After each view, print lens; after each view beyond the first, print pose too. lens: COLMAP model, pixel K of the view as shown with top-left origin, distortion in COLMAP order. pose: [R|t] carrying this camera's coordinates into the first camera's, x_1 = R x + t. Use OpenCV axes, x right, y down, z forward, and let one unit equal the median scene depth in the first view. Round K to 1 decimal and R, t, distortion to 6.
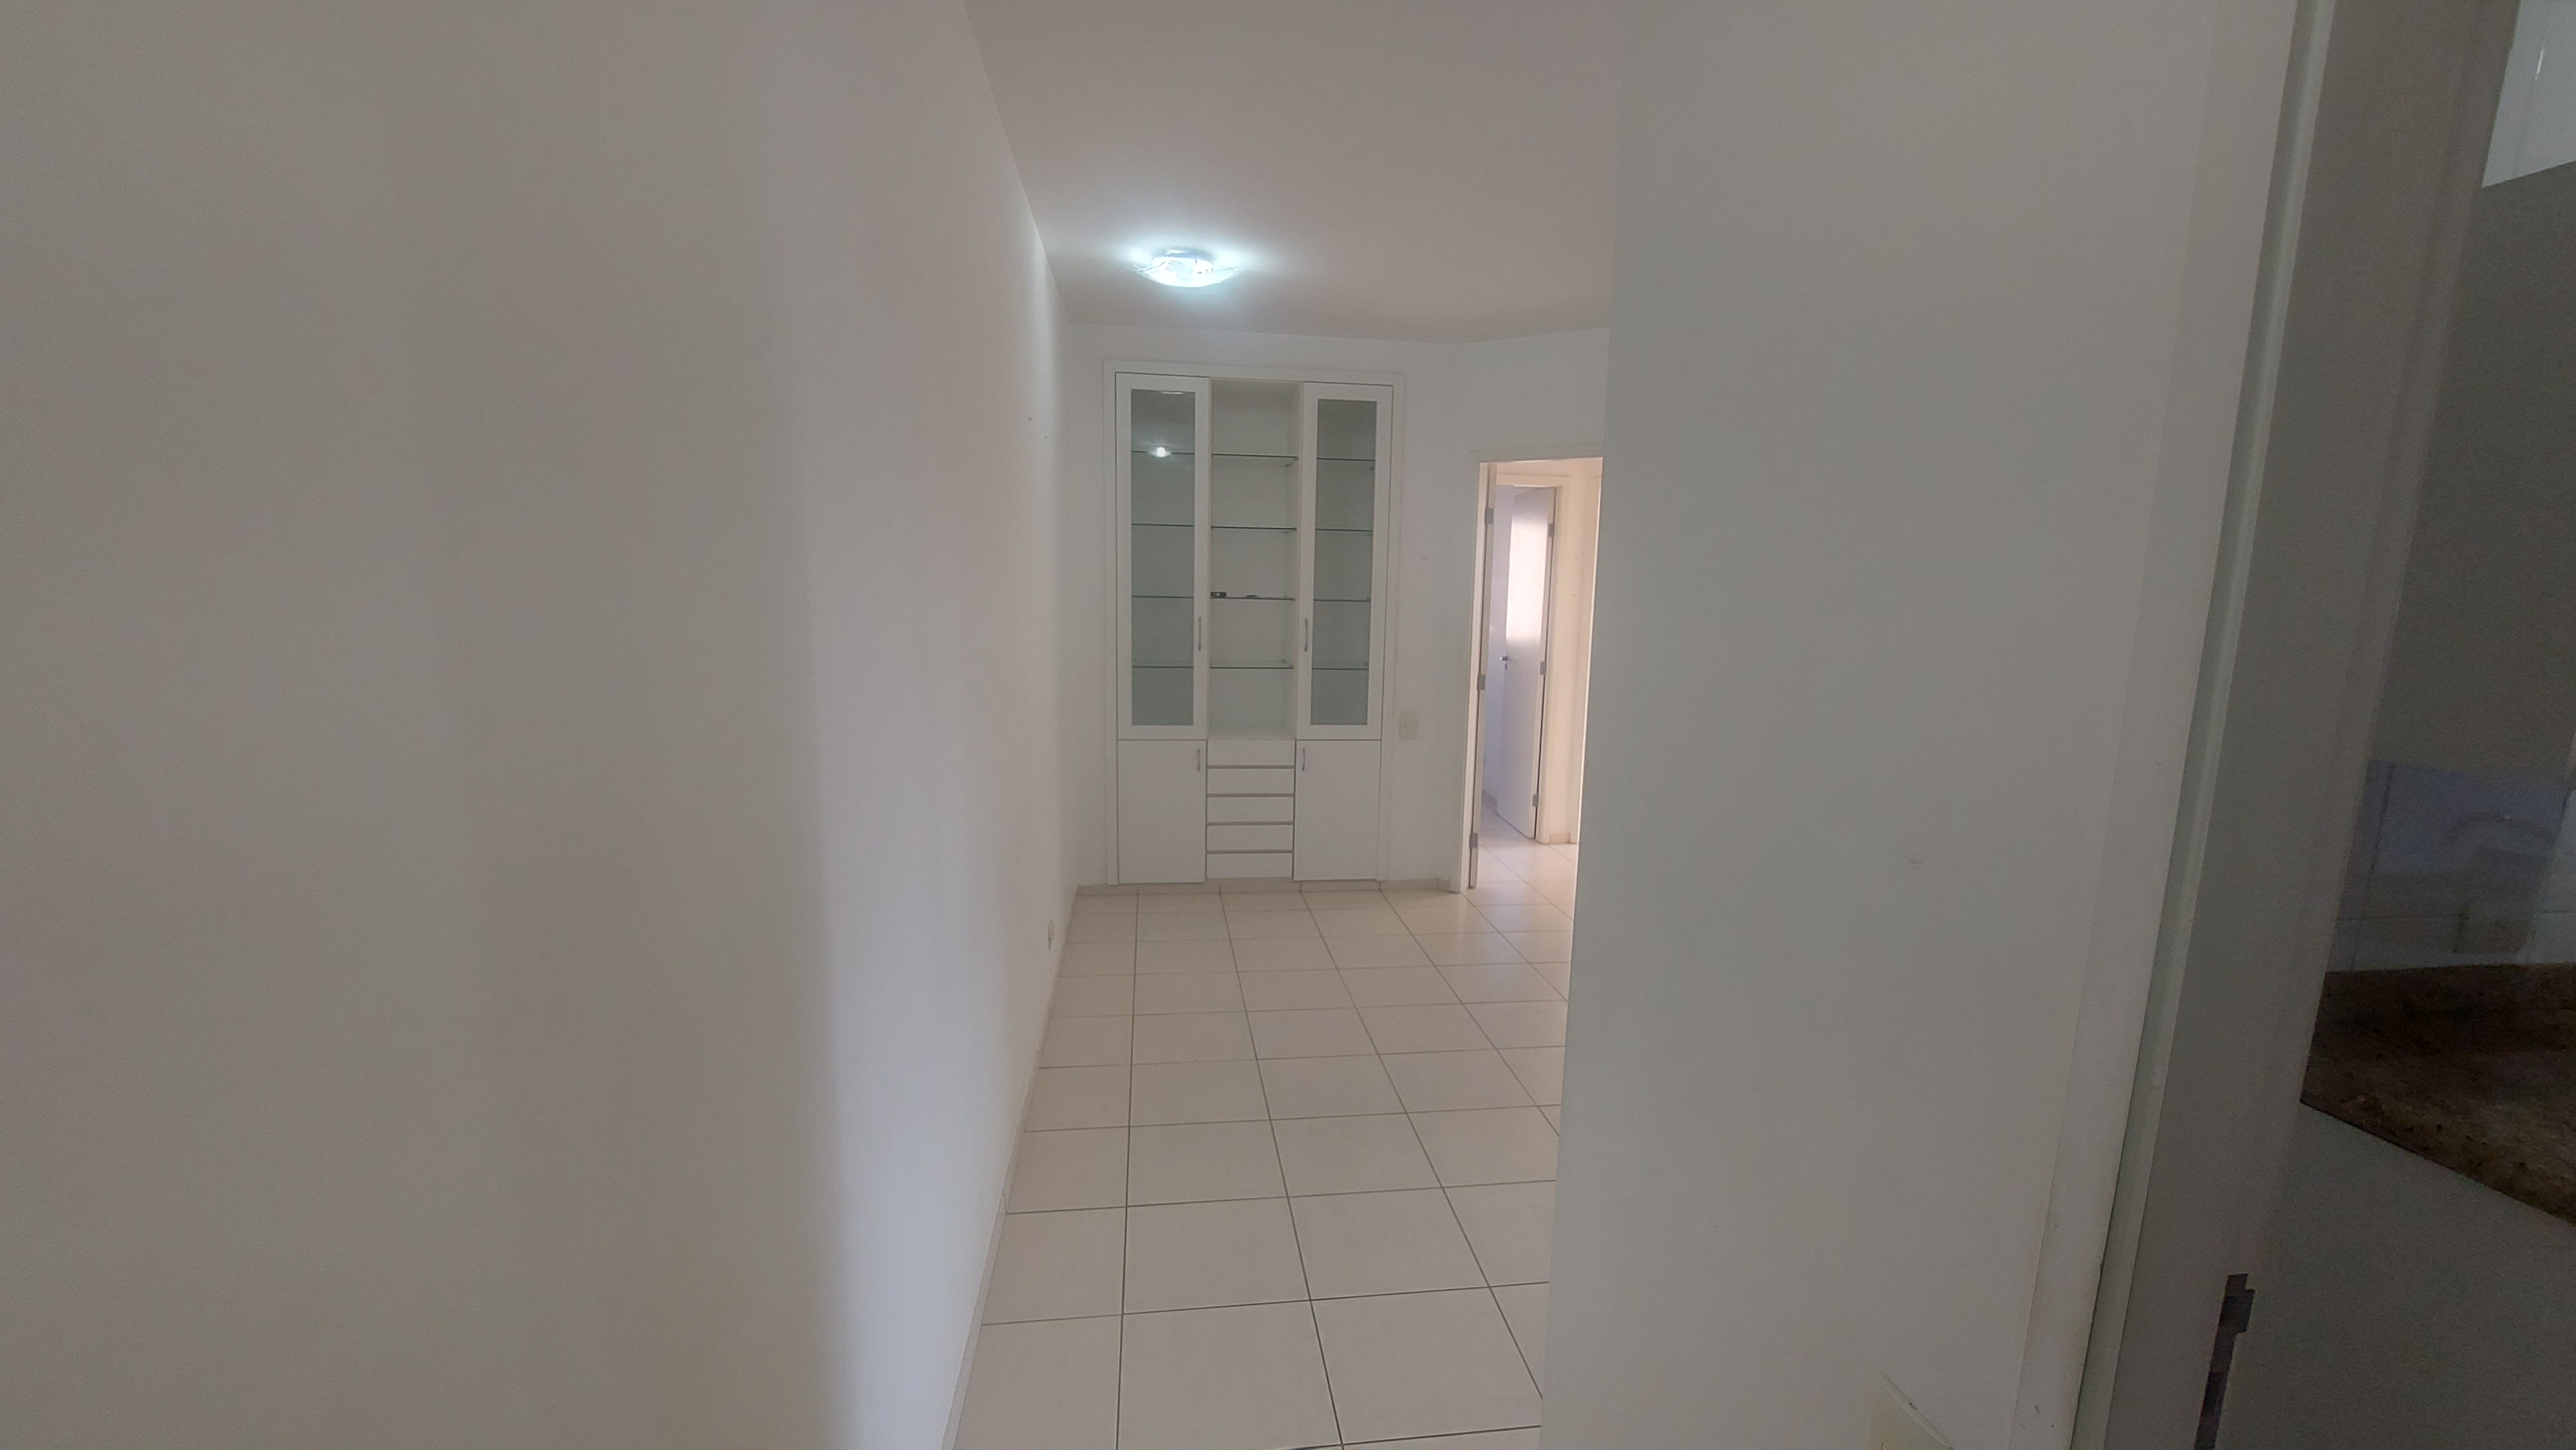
lens RADIAL K [[1050.8, 0, 1271.2], [0, 1050.8, 715.8], [0, 0, 1]] dist [0.000535, -0.005797]
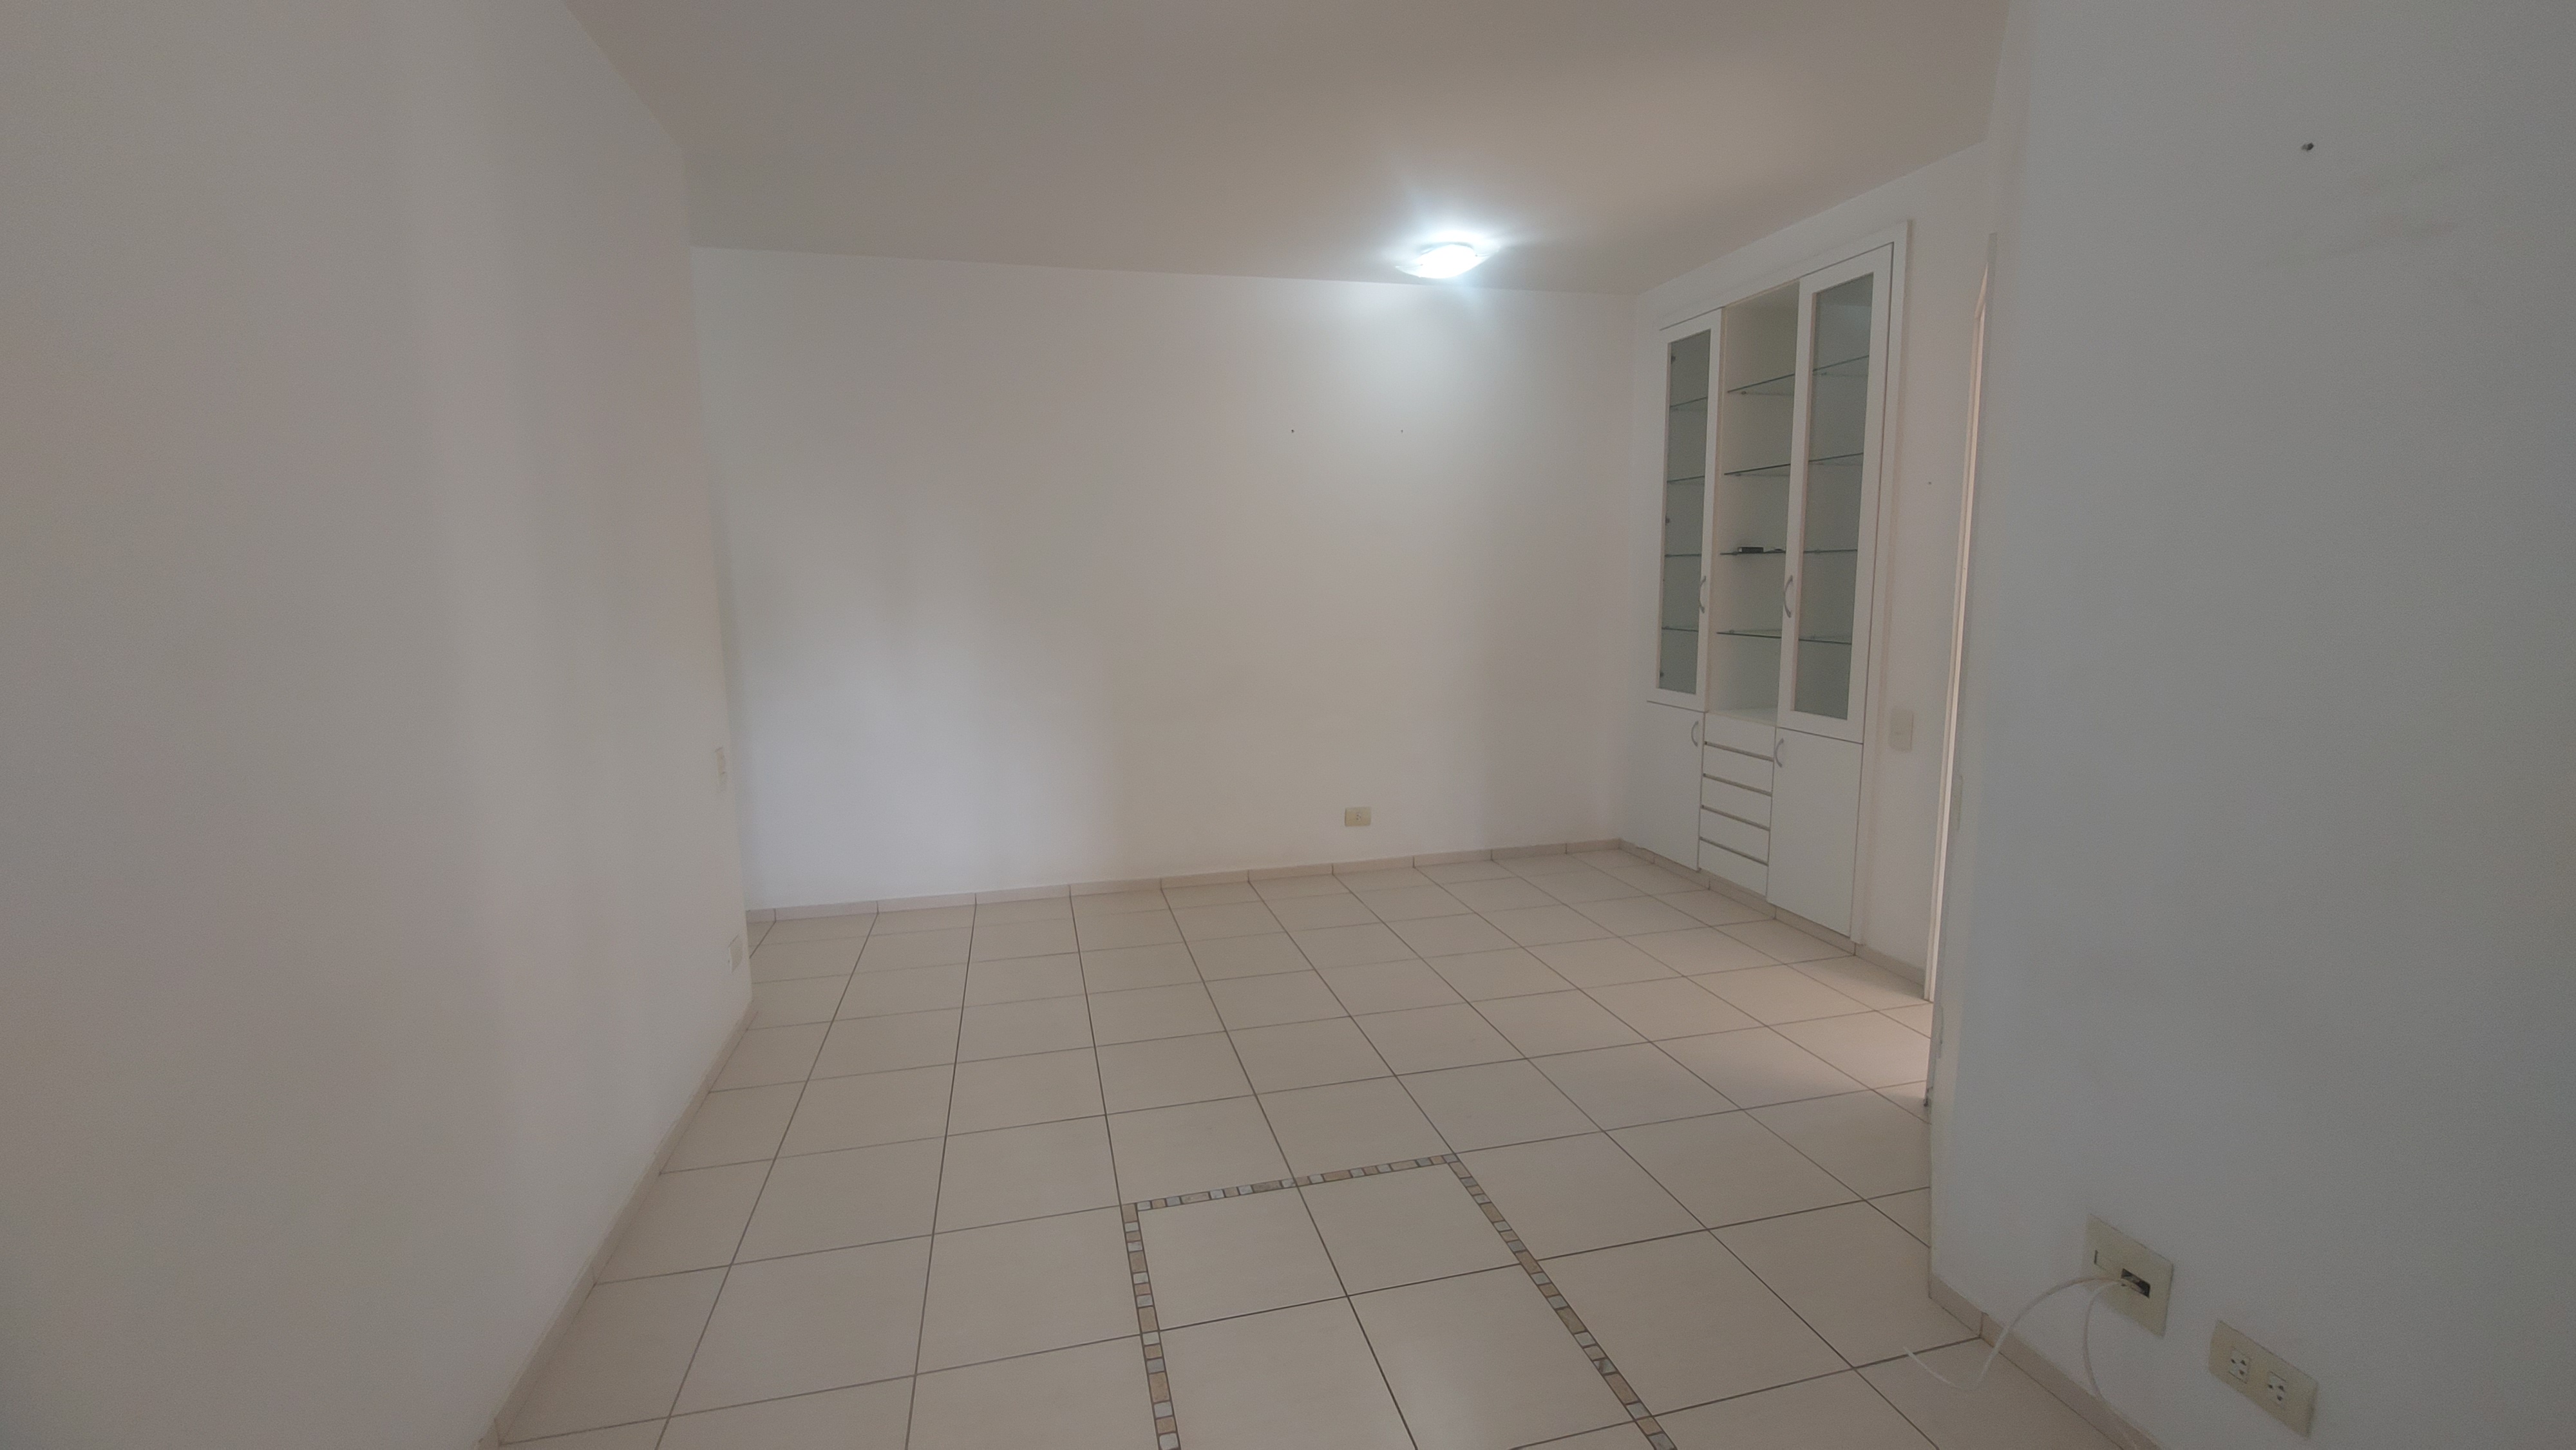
lens RADIAL K [[1050.8, 0, 1271.2], [0, 1050.8, 715.8], [0, 0, 1]] dist [0.000535, -0.005797]
pose [[0.118688, 0.113367, -0.986439, 0.772115], [-0.122032, 0.987595, 0.098817, -0.017861], [0.985404, 0.108648, 0.131050, 0.511337]]
